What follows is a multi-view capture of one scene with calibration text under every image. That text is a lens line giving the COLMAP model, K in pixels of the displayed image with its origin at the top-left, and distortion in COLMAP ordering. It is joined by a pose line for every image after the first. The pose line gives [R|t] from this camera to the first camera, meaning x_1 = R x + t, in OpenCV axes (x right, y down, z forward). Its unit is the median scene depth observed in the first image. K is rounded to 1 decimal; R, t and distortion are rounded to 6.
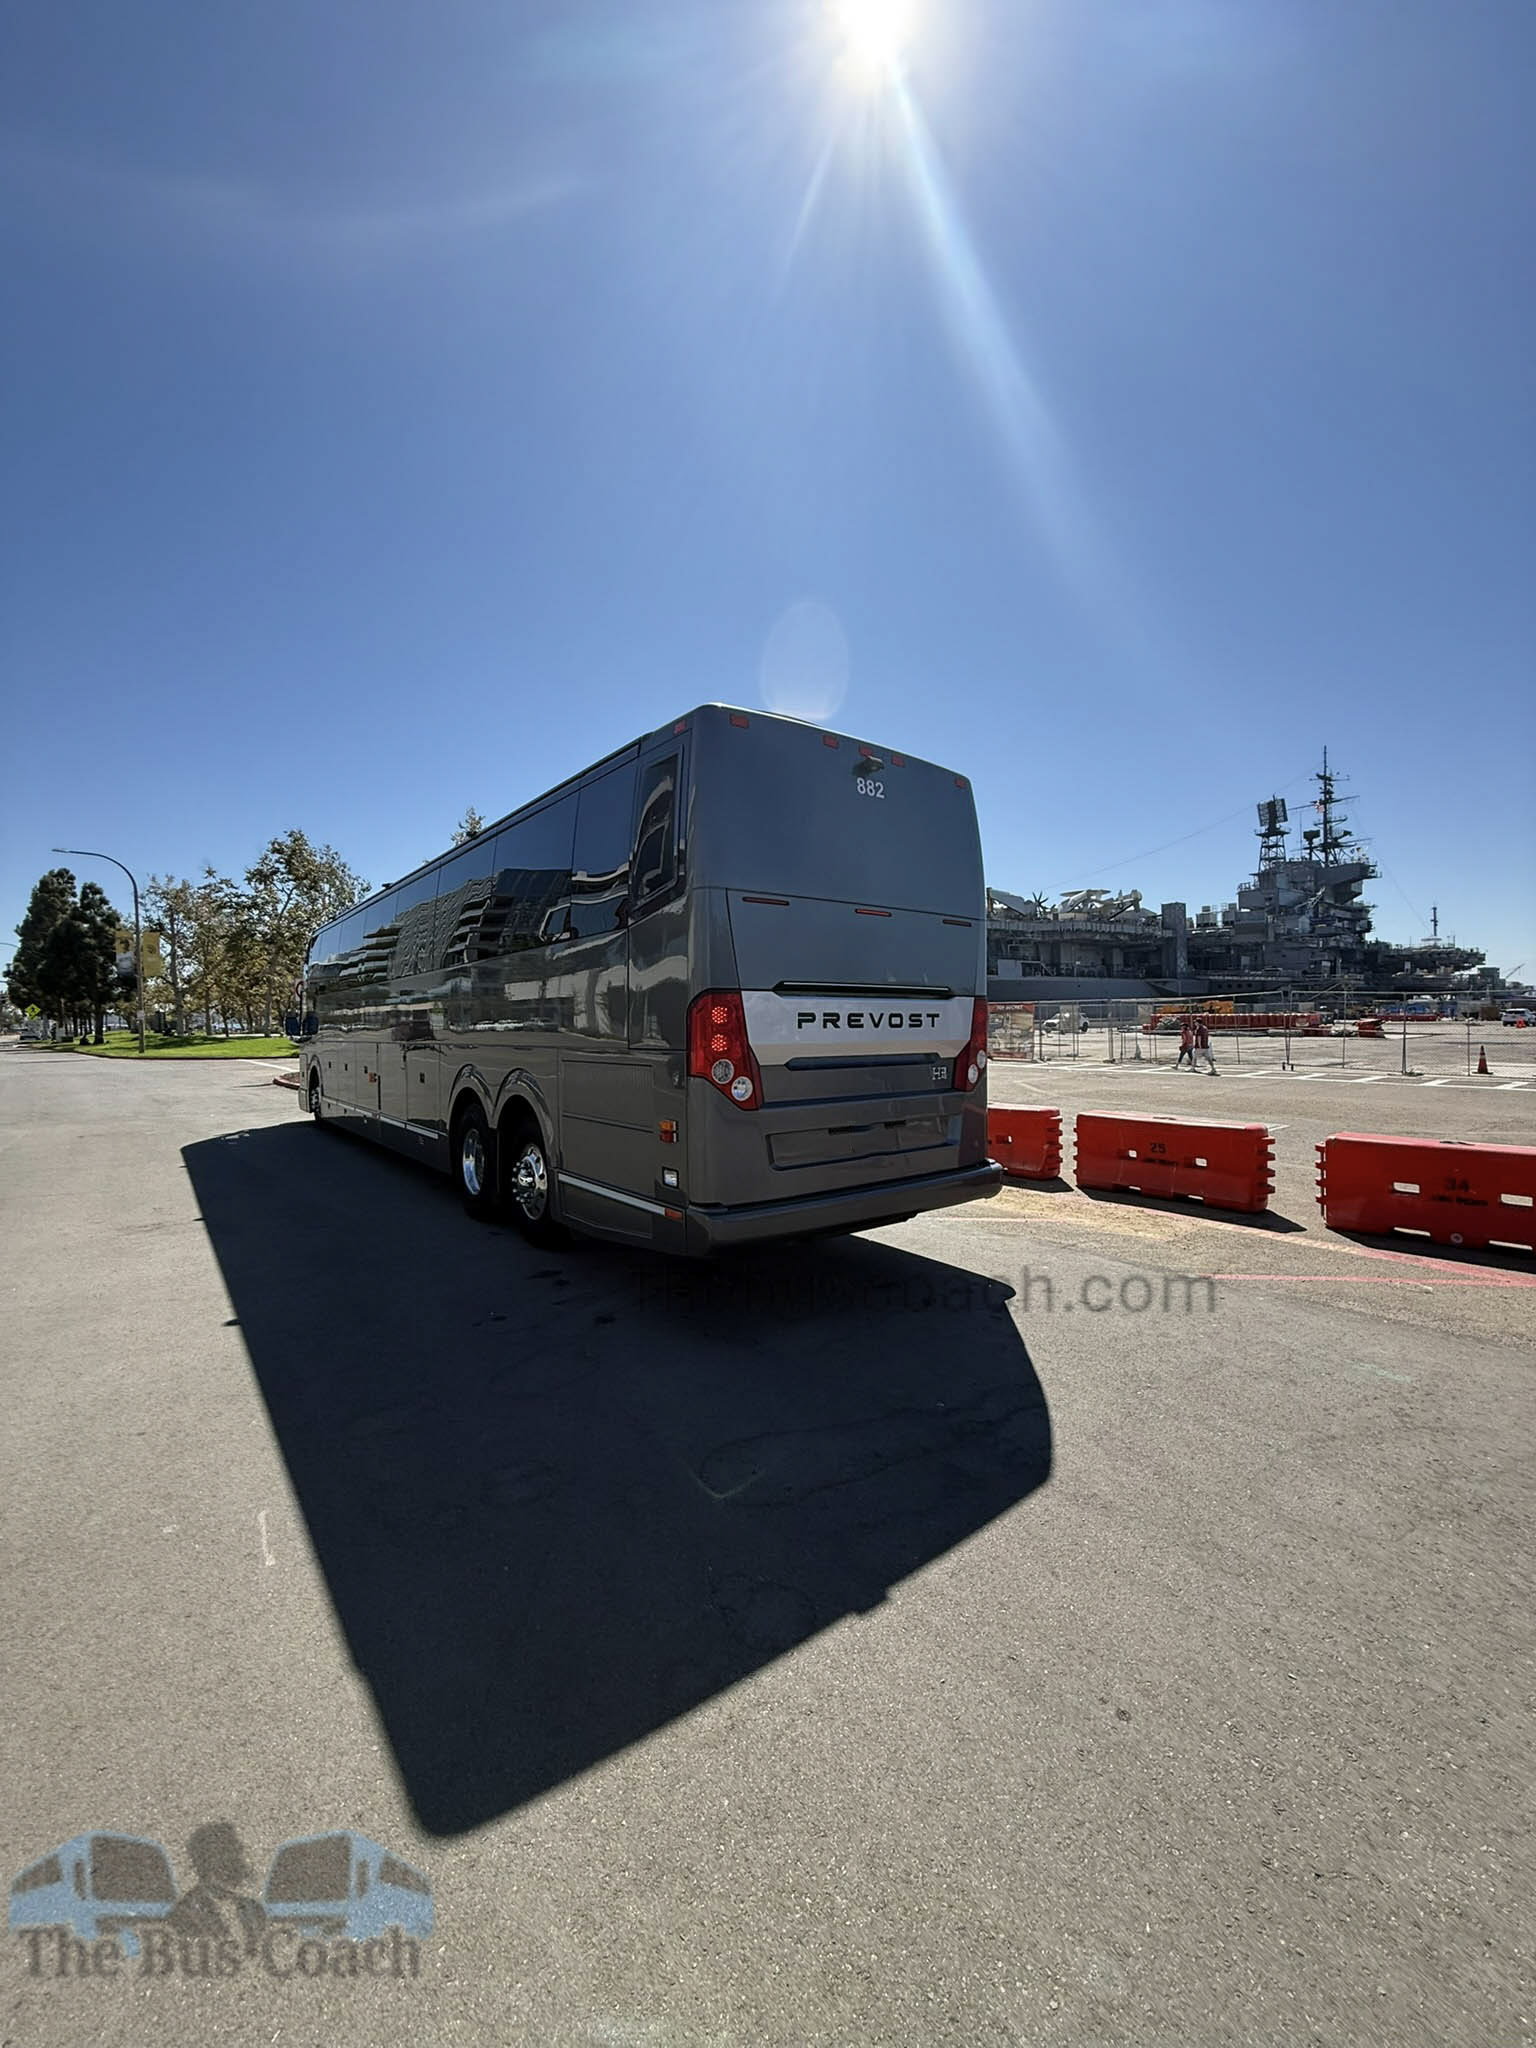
lens RADIAL K [[804.2, 0, 768.0], [0, 804.2, 1024.0], [0, 0, 1]] dist [0.001310, 0.000457]
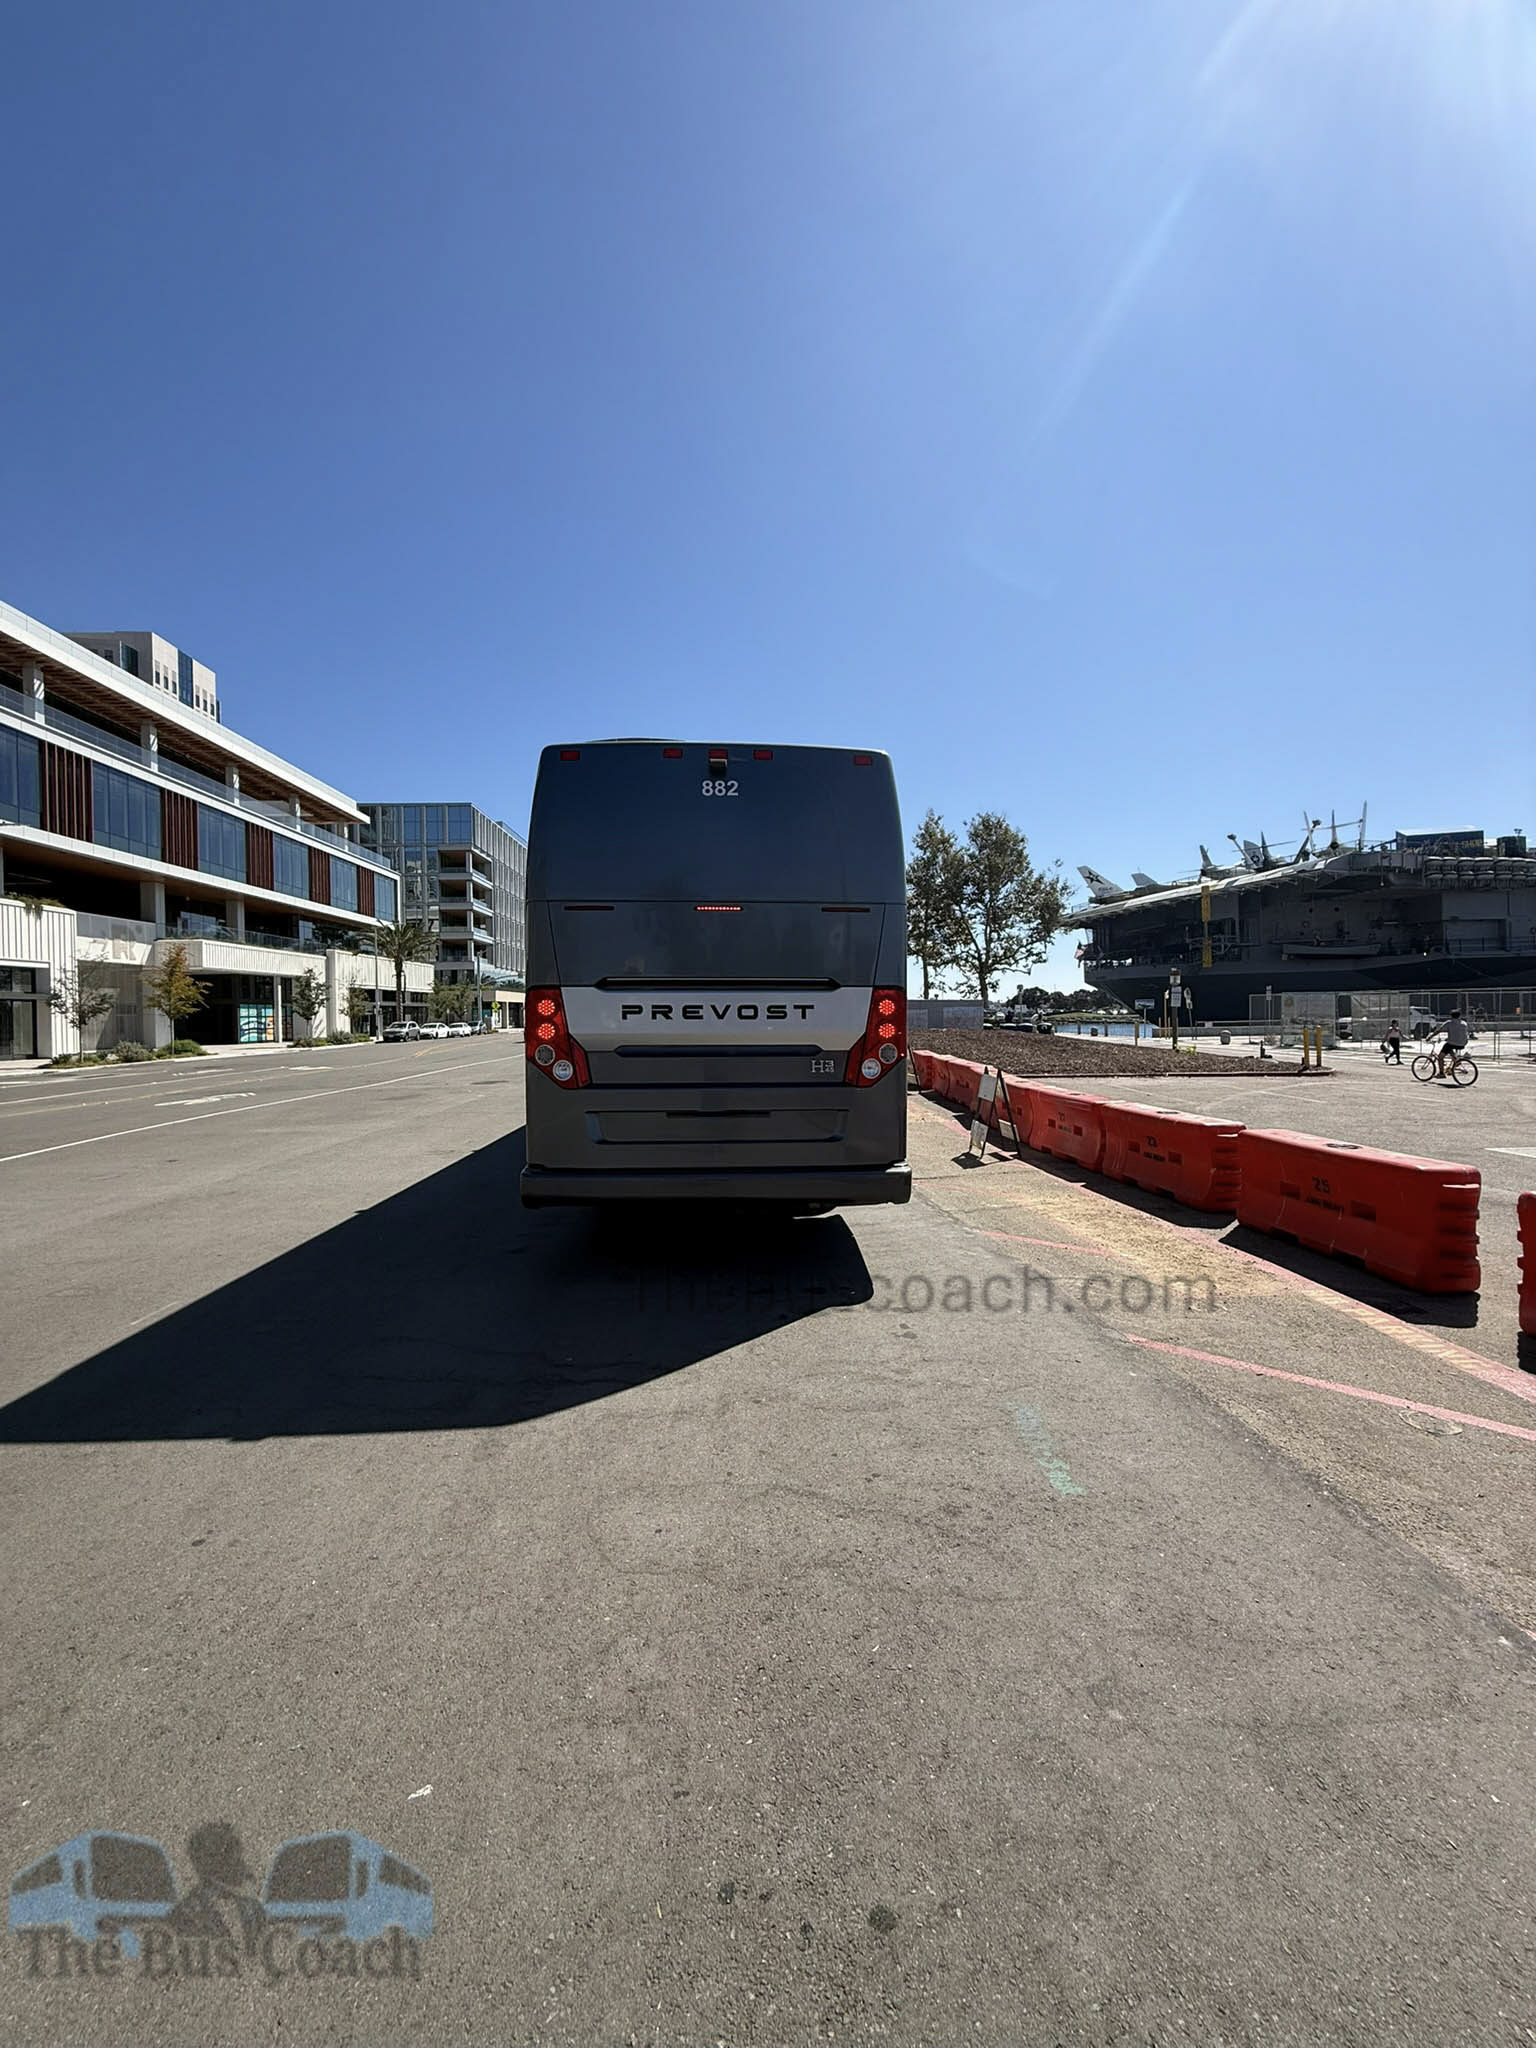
lens RADIAL K [[804.2, 0, 768.0], [0, 804.2, 1024.0], [0, 0, 1]] dist [0.001310, 0.000457]
pose [[0.824981, 0.009120, -0.565087, 0.773376], [-0.002102, 0.999912, 0.013069, -0.002801], [0.565156, -0.009594, 0.824928, 0.177977]]
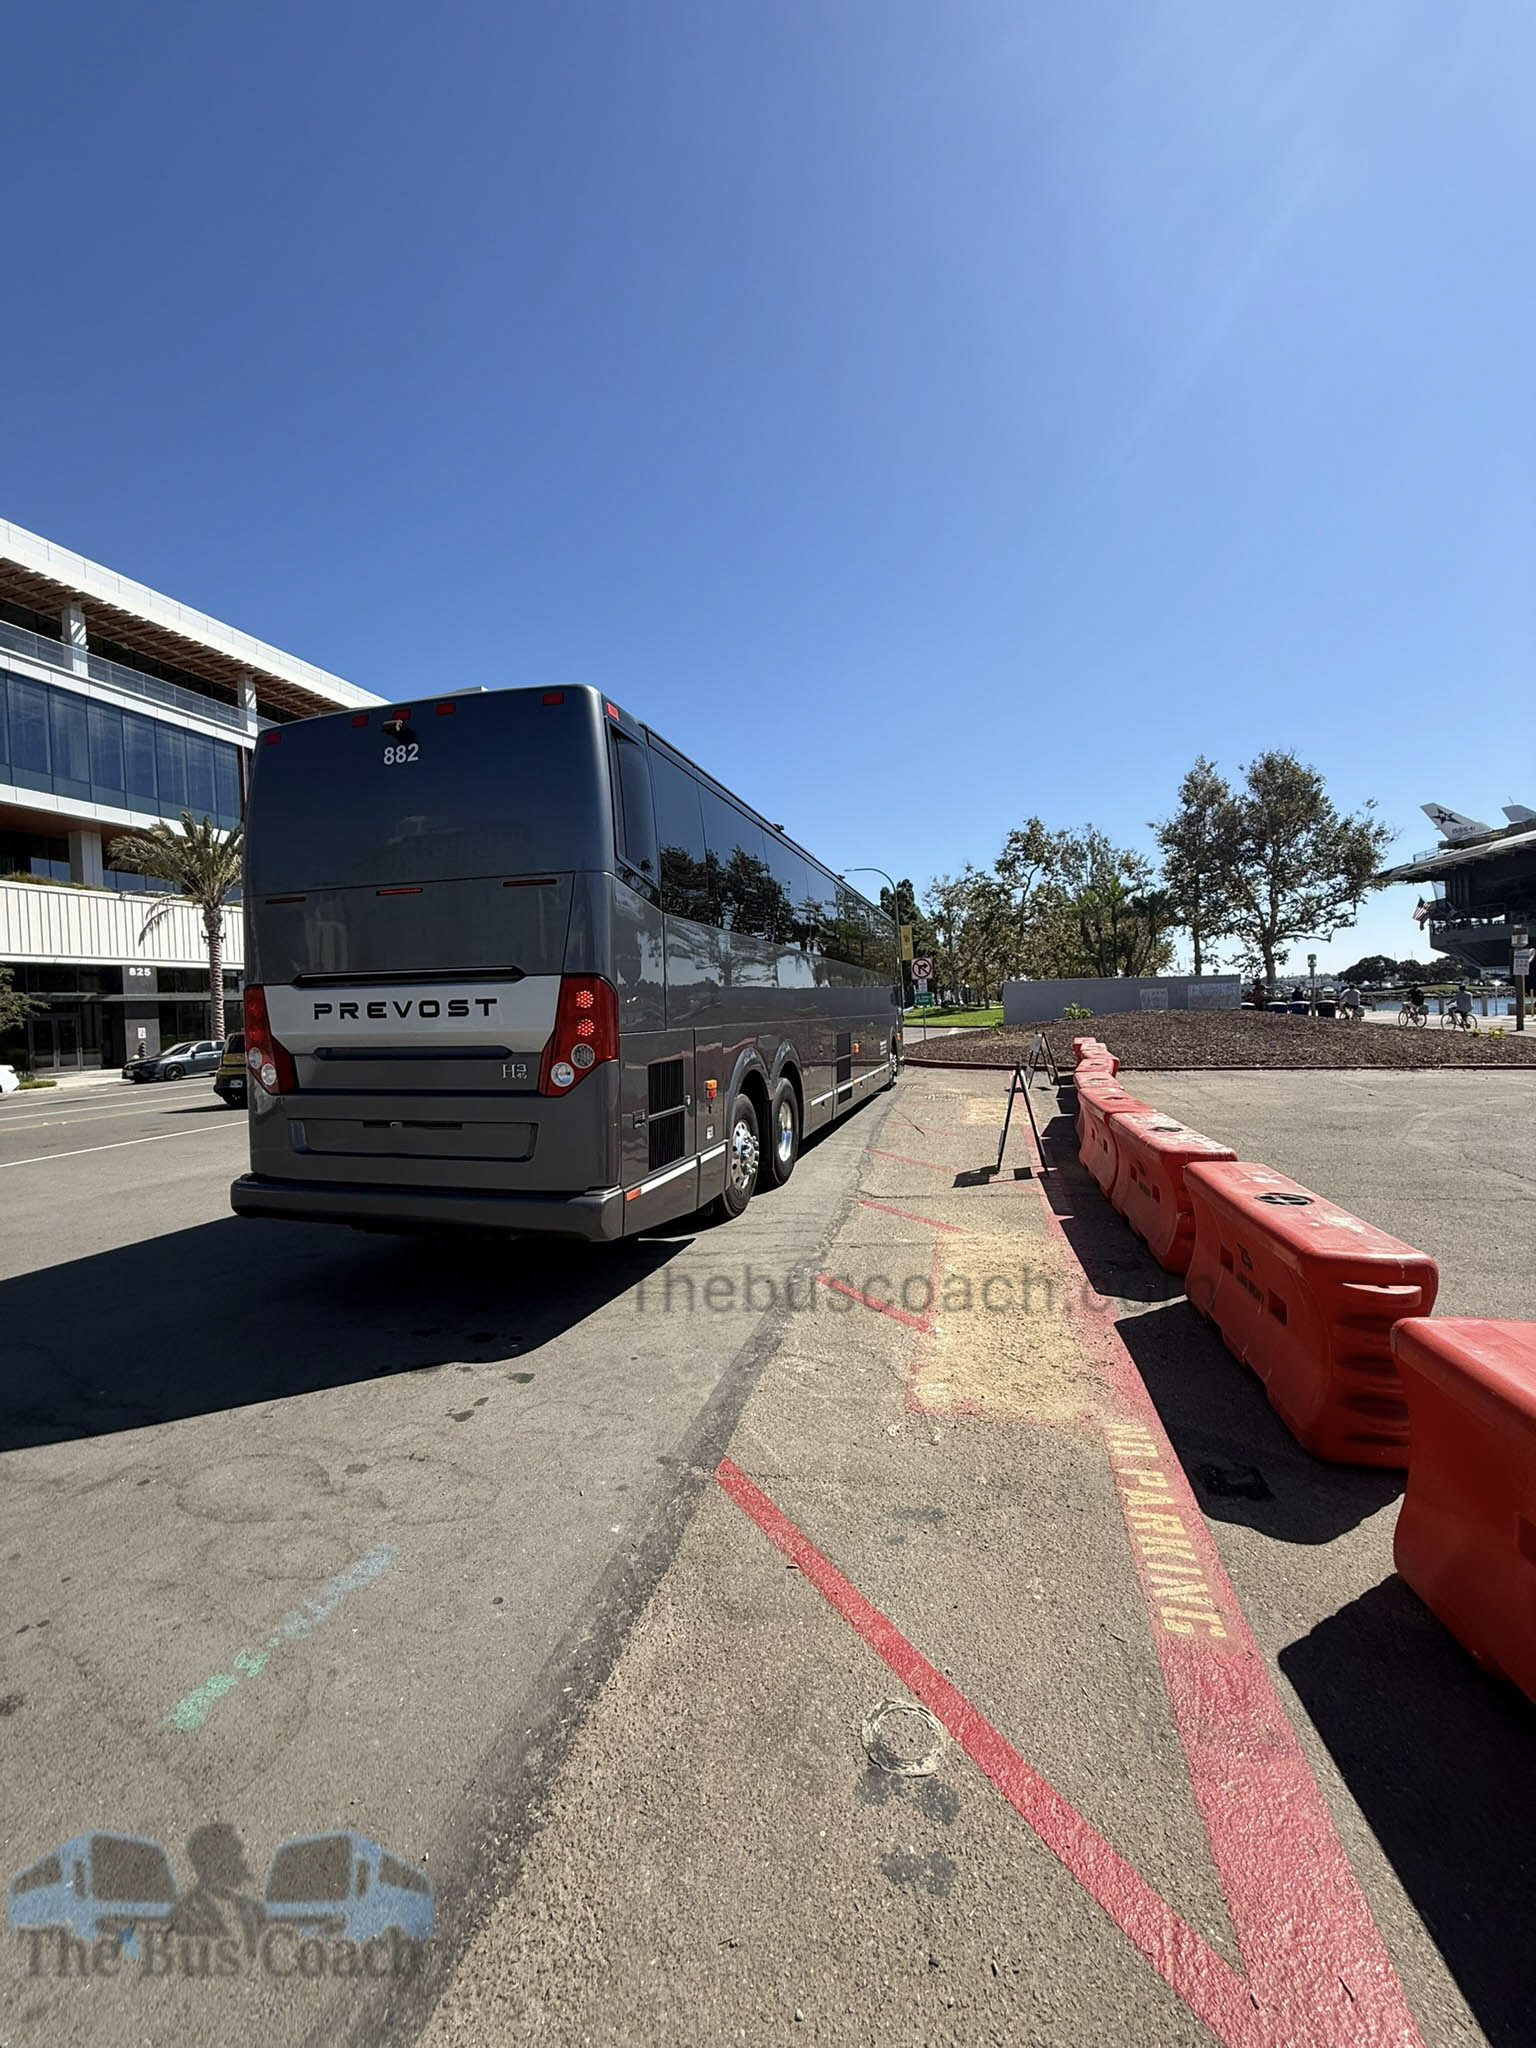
lens RADIAL K [[804.2, 0, 768.0], [0, 804.2, 1024.0], [0, 0, 1]] dist [0.001310, 0.000457]
pose [[0.592396, 0.010305, -0.805581, 1.119722], [0.021201, 0.999373, 0.028374, -0.005128], [0.805368, -0.033888, 0.591805, 0.793409]]
